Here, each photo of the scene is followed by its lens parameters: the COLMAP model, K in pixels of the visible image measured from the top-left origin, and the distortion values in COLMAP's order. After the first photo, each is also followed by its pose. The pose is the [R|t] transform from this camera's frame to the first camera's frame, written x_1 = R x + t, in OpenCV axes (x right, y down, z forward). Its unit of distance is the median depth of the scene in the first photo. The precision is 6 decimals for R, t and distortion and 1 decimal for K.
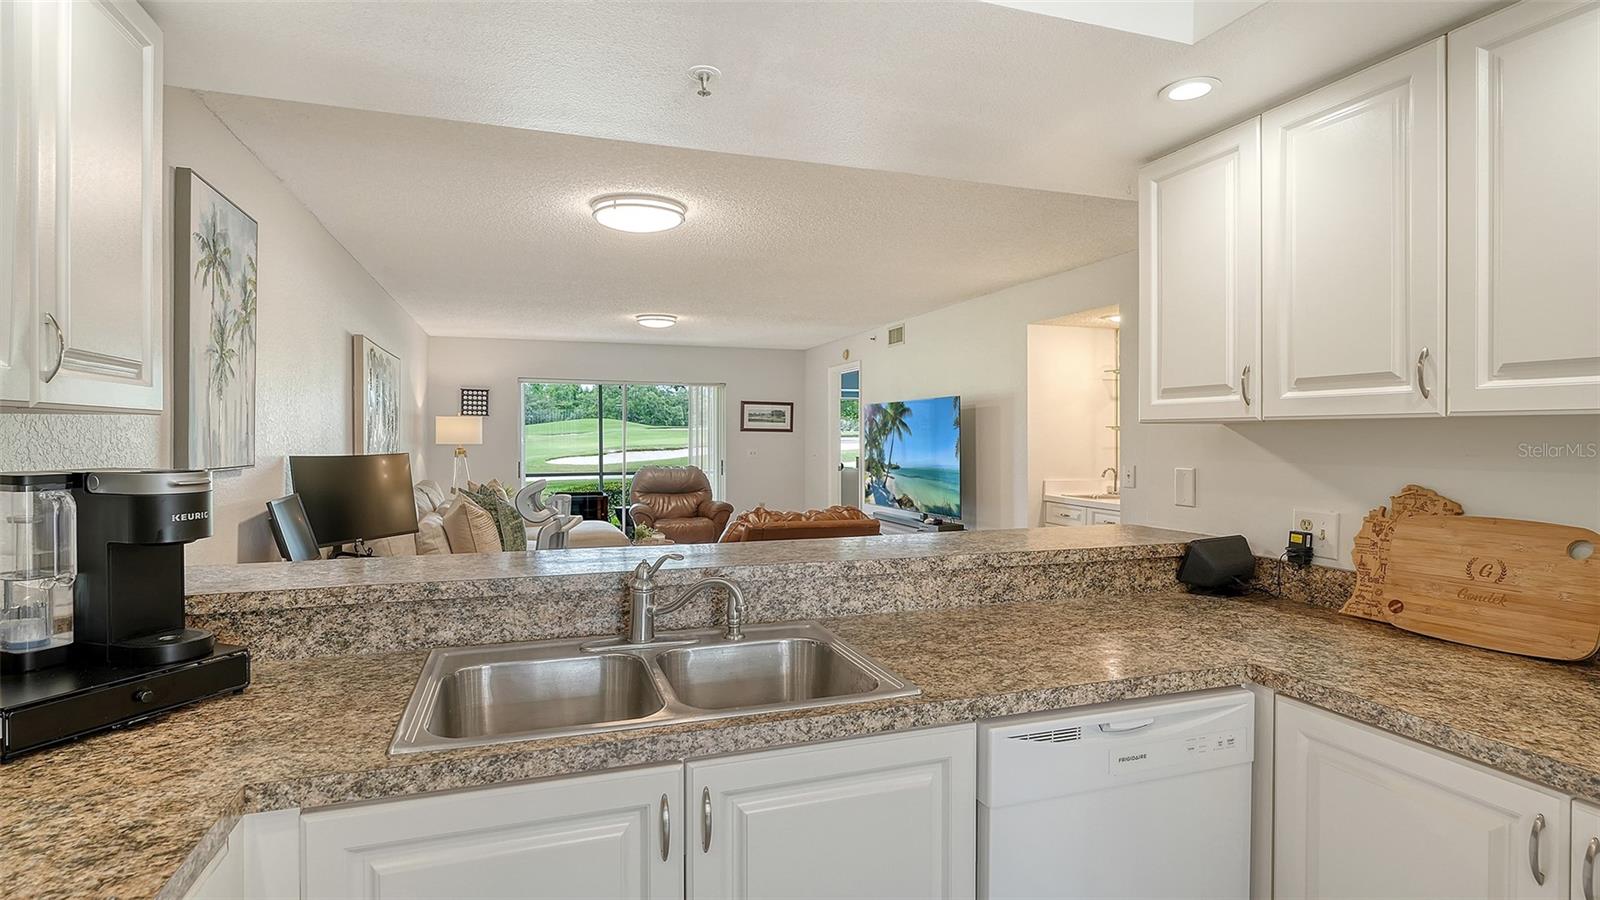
lens RADIAL K [[786.5, 0, 795.9], [0, 786.5, 436.9], [0, 0, 1]] dist [-0.002825, -0.000300]
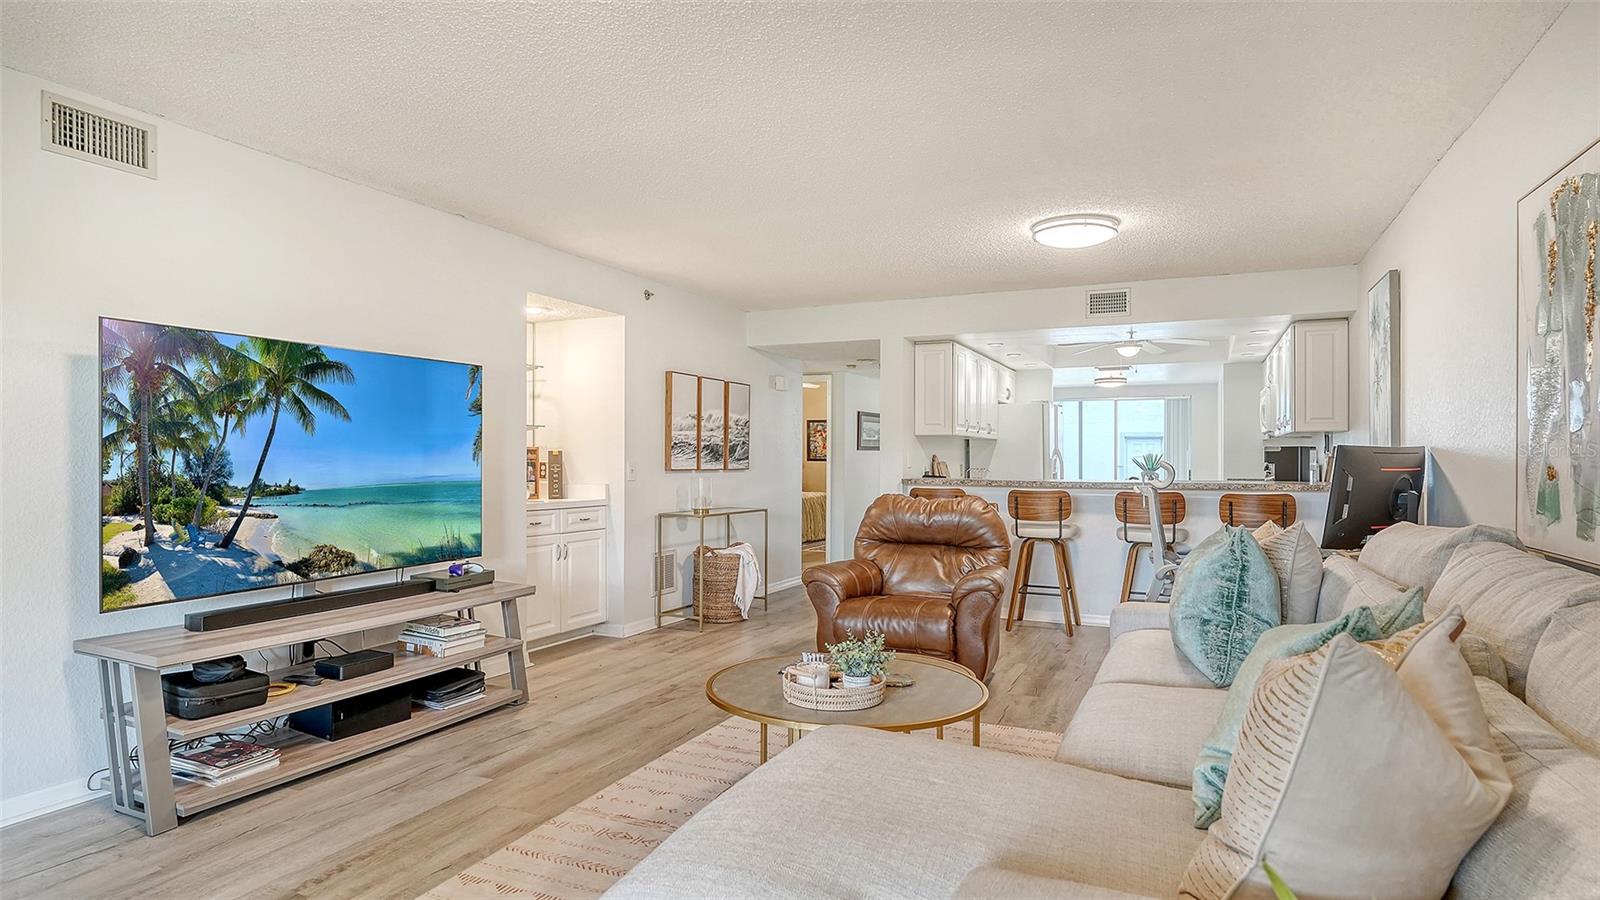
lens RADIAL K [[867.7, 0, 800.0], [0, 867.7, 450.0], [0, 0, 1]] dist [0.022098, 0.000382]
pose [[-0.722691, 0.005244, 0.691151, -0.625832], [-0.001786, 0.999954, -0.009454, 0.030639], [-0.691169, -0.008067, -0.722649, 1.750106]]
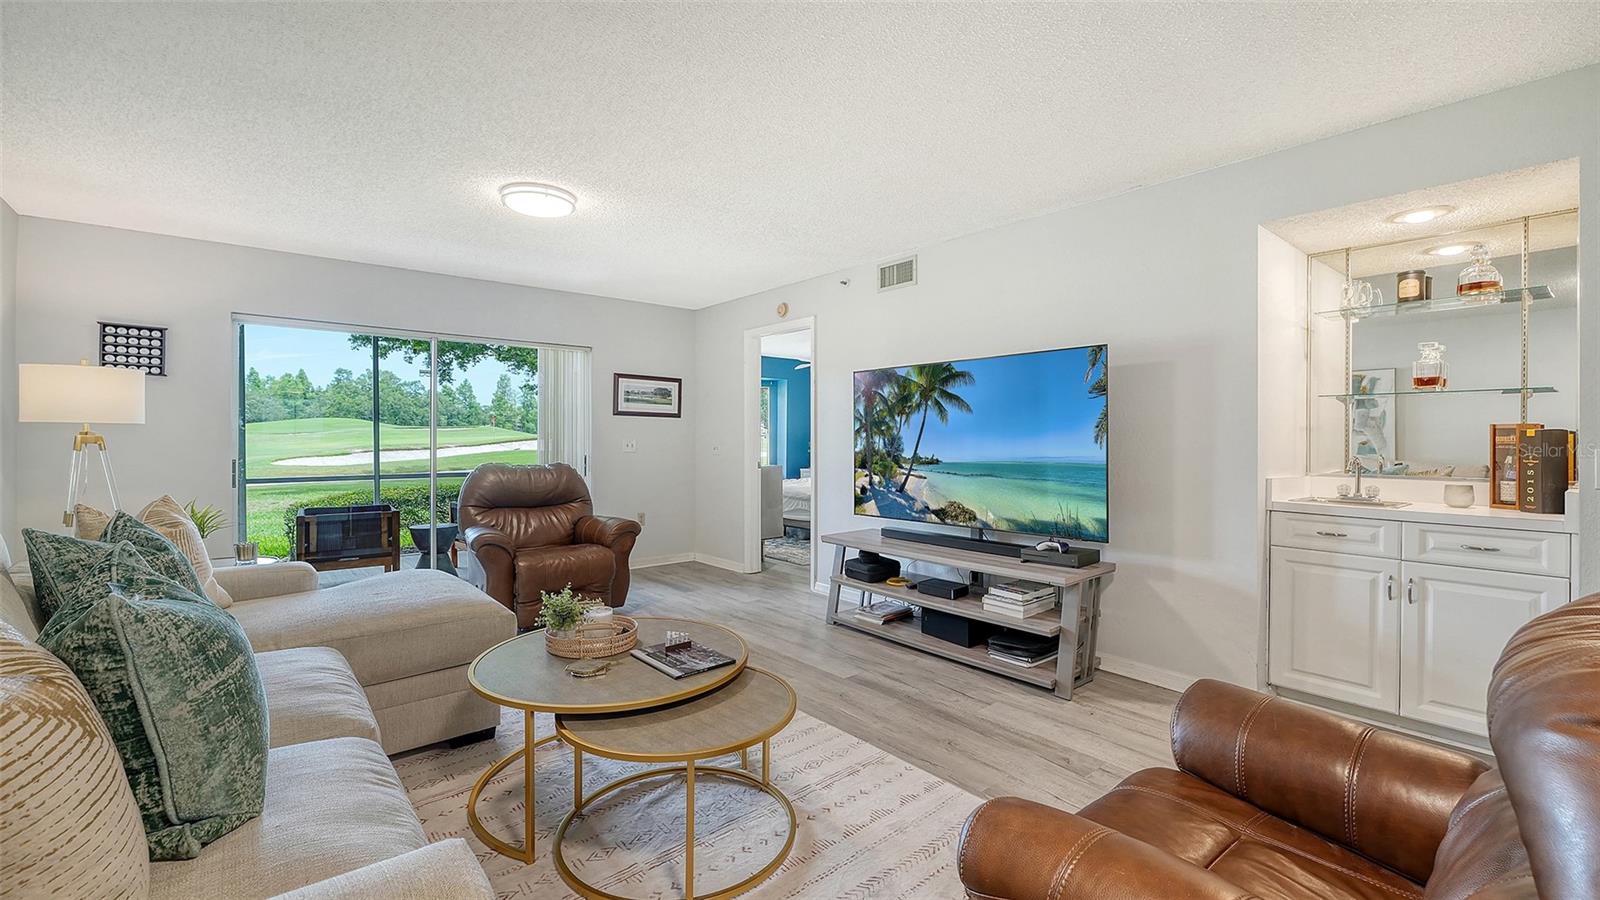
lens RADIAL K [[667.3, 0, 799.2], [0, 667.3, 439.0], [0, 0, 1]] dist [-0.001385, -0.000778]
pose [[0.934291, 0.003148, 0.356497, -0.272765], [-0.003242, 0.999995, -0.000334, 0.030164], [-0.356496, -0.000843, 0.934297, 0.774719]]
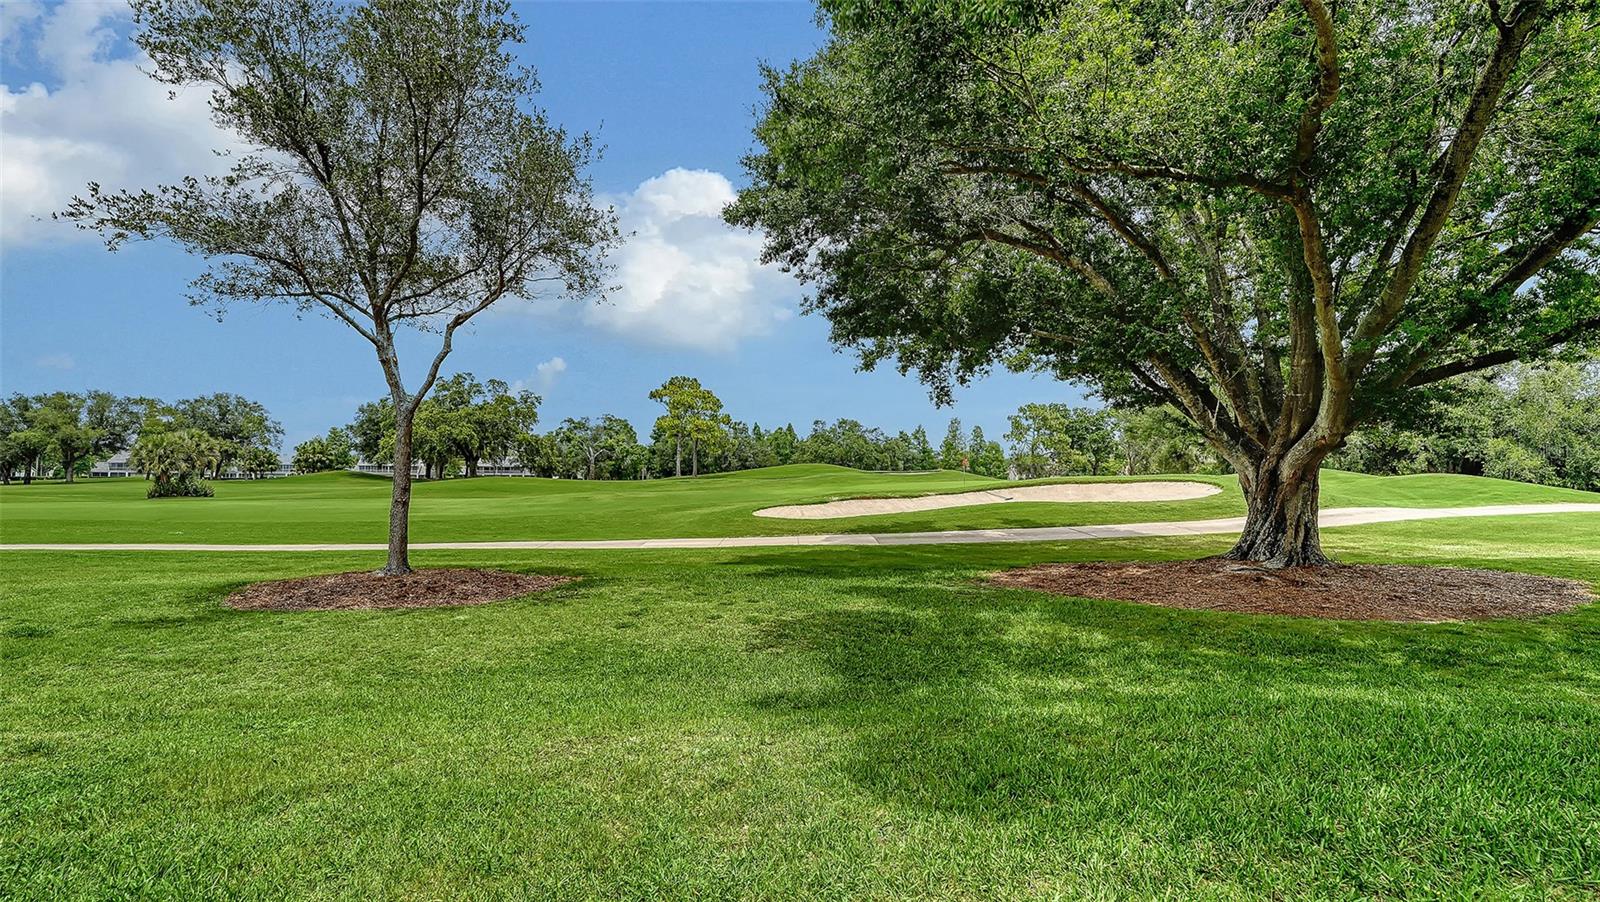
lens RADIAL K [[691.6, 0, 791.3], [0, 691.6, 453.7], [0, 0, 1]] dist [-0.019012, -0.000024]
pose [[0.962209, -0.007893, -0.272198, -0.802946], [-0.003286, 0.999171, -0.040588, 0.010424], [0.272292, 0.039949, 0.961385, 2.956117]]
